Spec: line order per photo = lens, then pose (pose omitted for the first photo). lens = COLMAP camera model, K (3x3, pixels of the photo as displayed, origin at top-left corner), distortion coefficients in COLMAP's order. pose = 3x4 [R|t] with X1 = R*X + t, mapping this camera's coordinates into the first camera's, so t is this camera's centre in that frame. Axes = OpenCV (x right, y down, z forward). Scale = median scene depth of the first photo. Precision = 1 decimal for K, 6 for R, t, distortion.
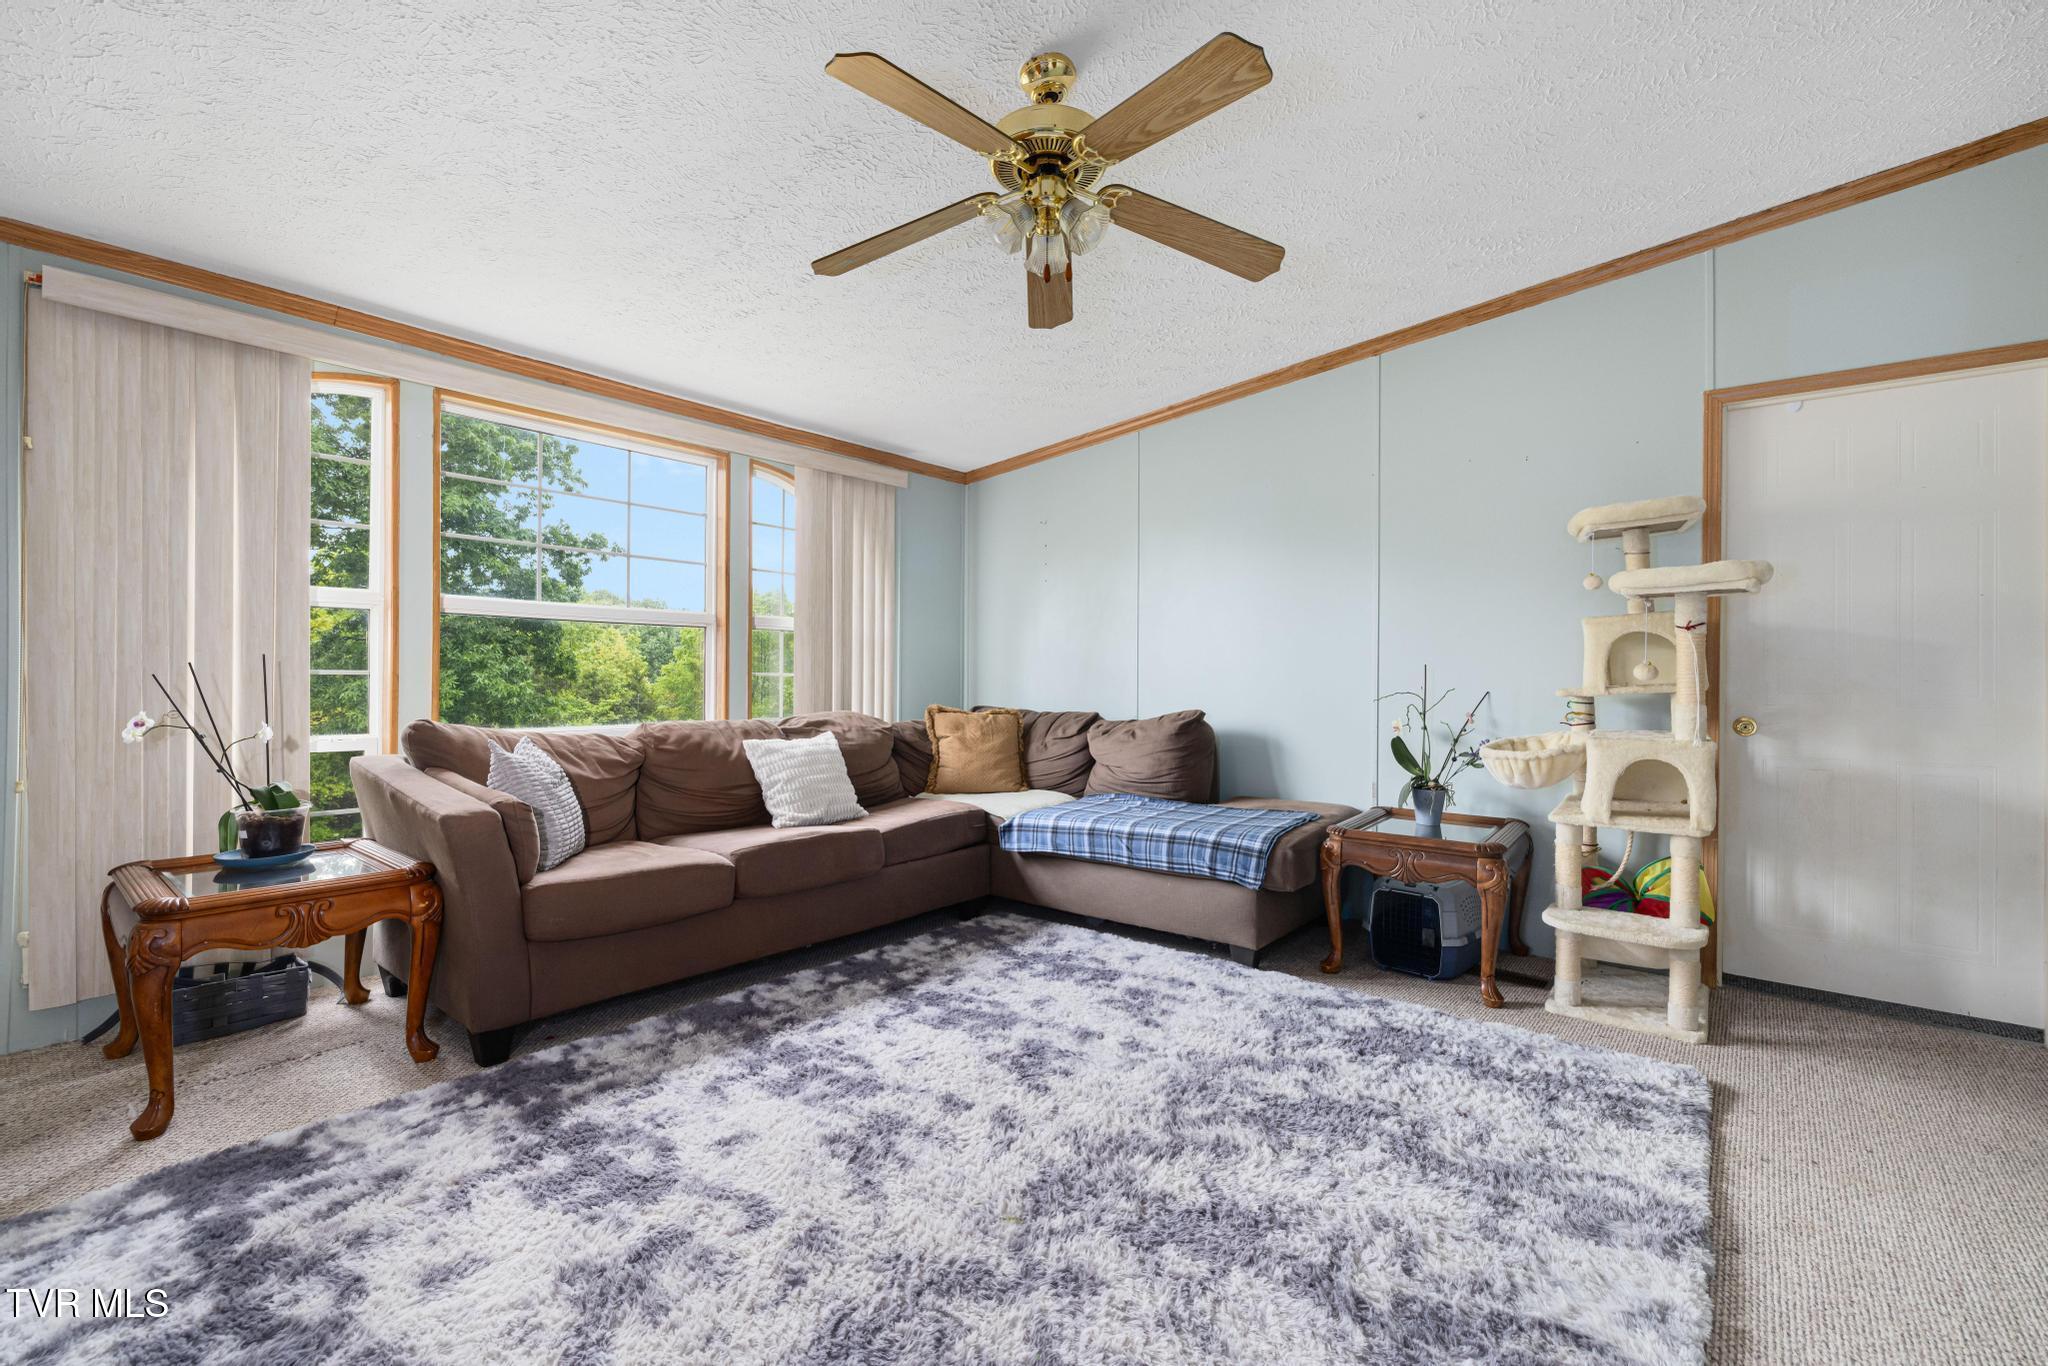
lens RADIAL K [[870.8, 0, 1031.8], [0, 870.8, 673.5], [0, 0, 1]] dist [-0.001197, 0.000477]
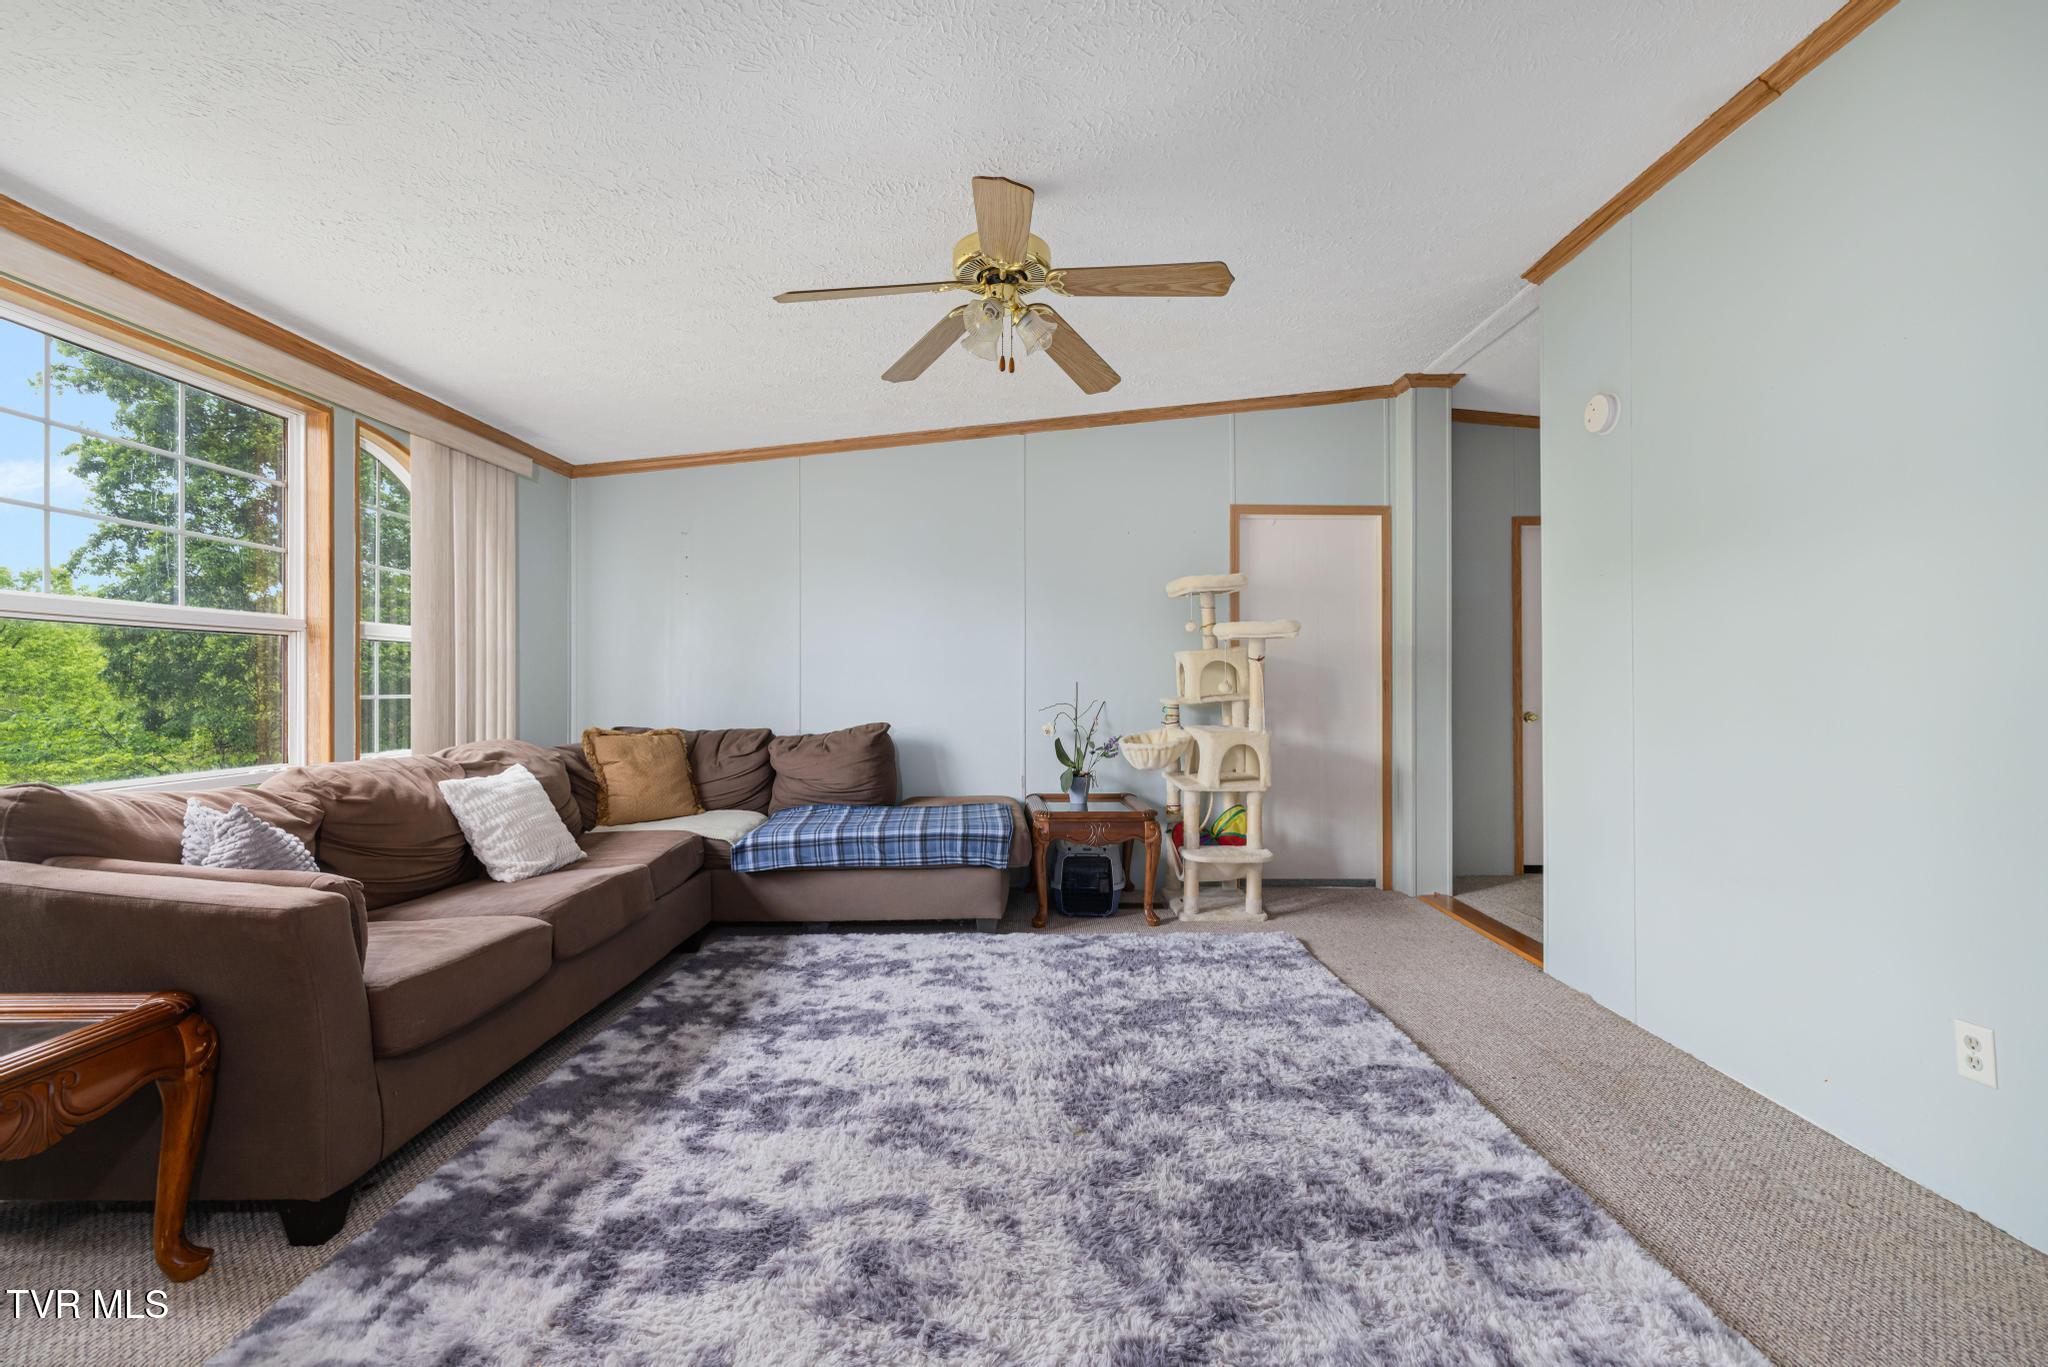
lens RADIAL K [[864.0, 0, 1030.7], [0, 864.0, 680.9], [0, 0, 1]] dist [-0.001206, 0.000387]
pose [[0.773517, -0.006764, 0.633739, -0.497012], [0.005295, 0.999977, 0.004209, -0.020620], [-0.633753, 0.000100, 0.773535, 0.040692]]
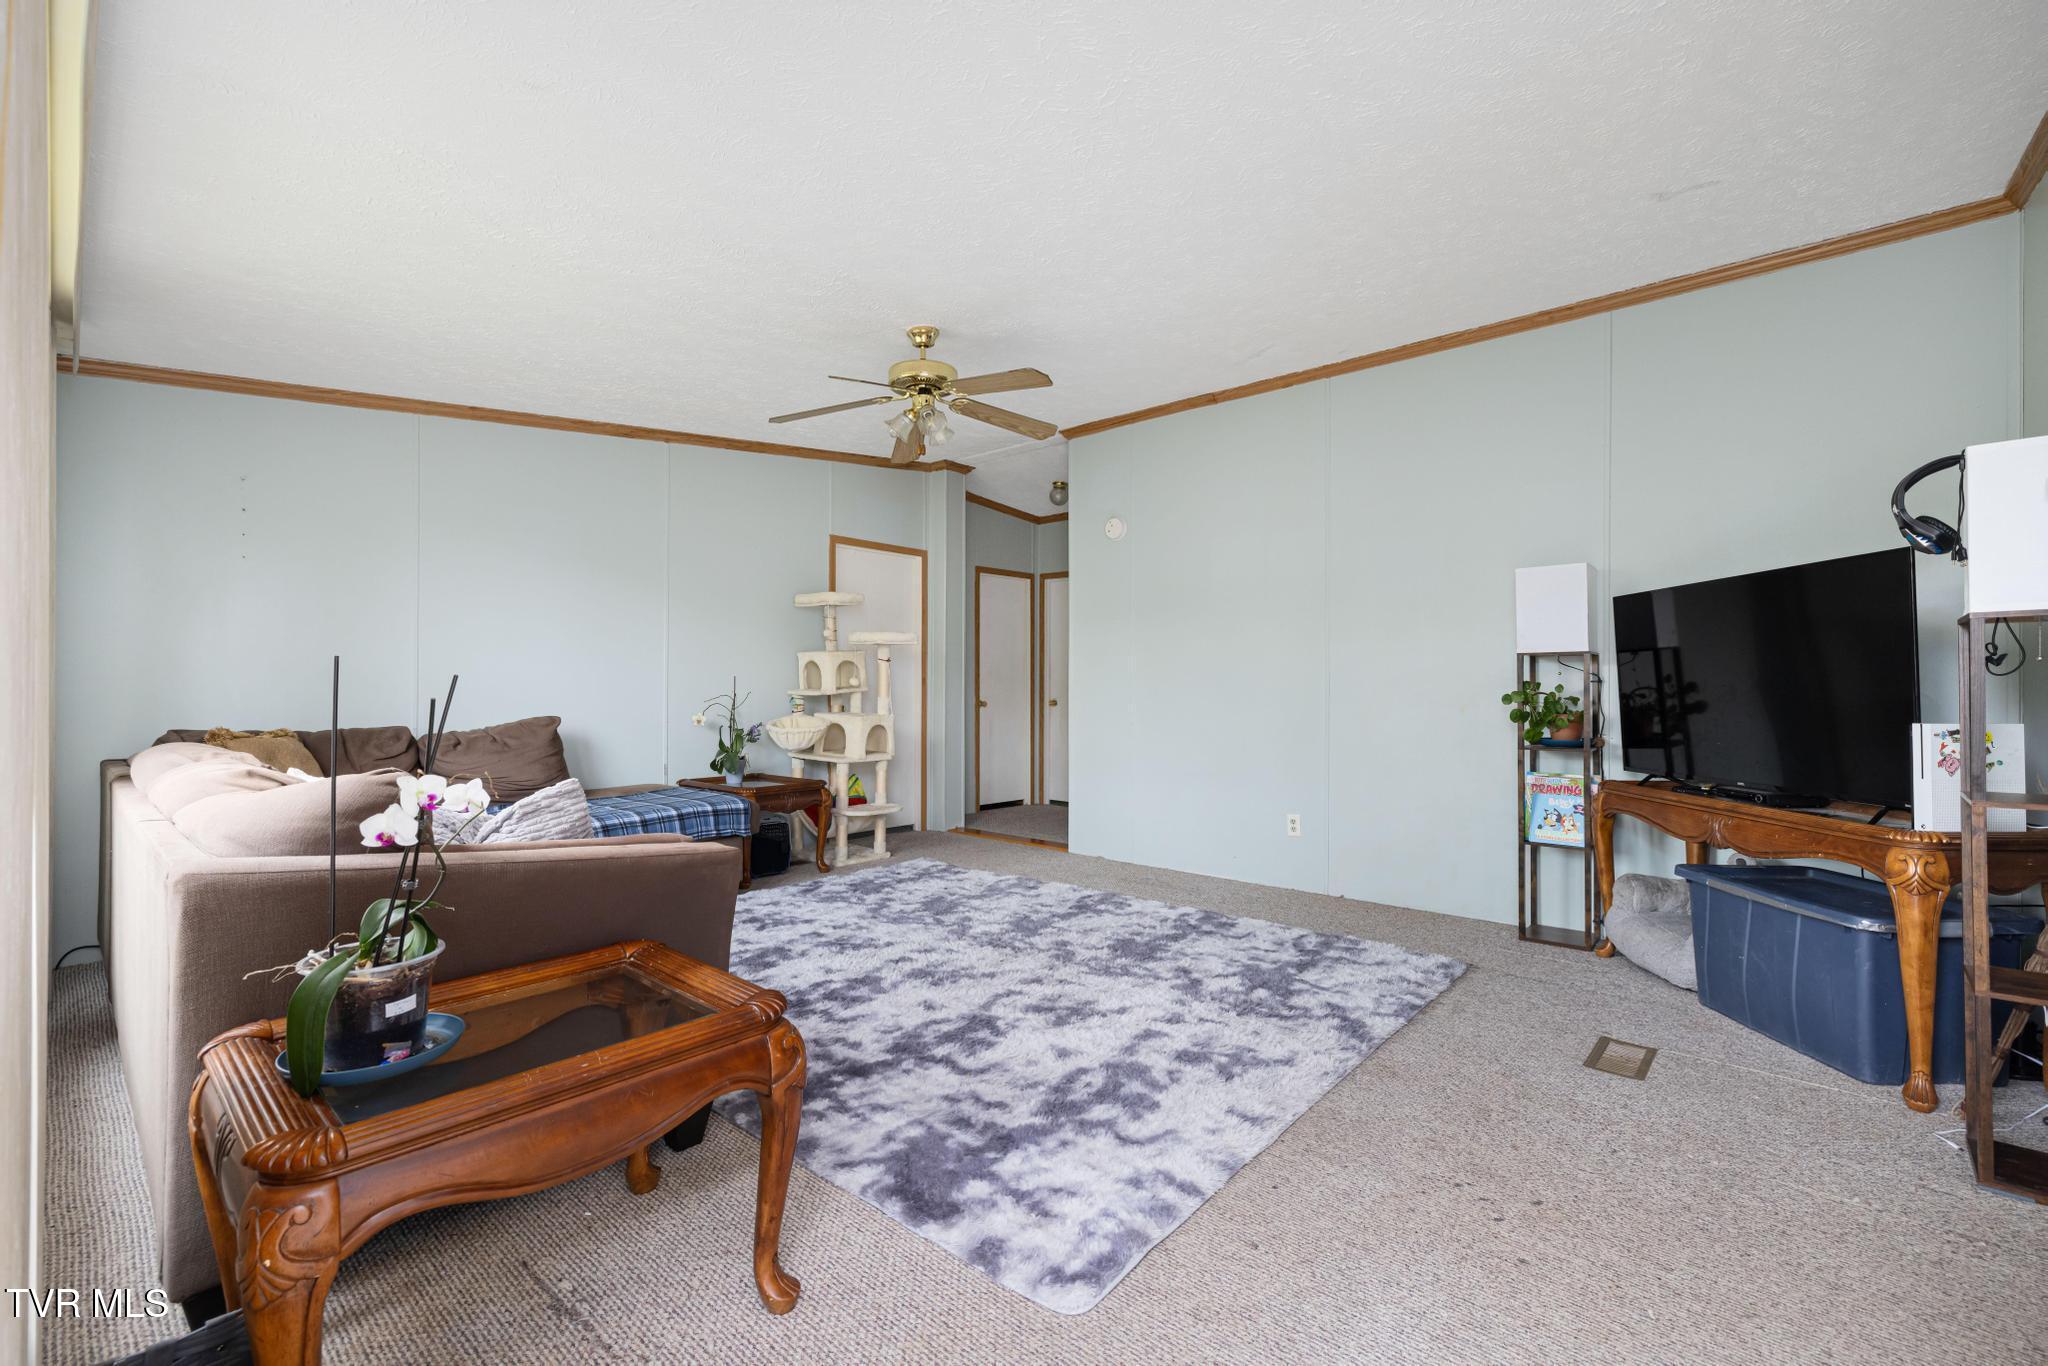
lens RADIAL K [[875.8, 0, 1024.0], [0, 875.8, 683.0], [0, 0, 1]] dist [0.000229, 0.000105]
pose [[0.043892, -0.005305, 0.999022, -1.185358], [-0.004796, 0.999973, 0.005521, -0.010778], [-0.999025, -0.005033, 0.043865, 0.510536]]
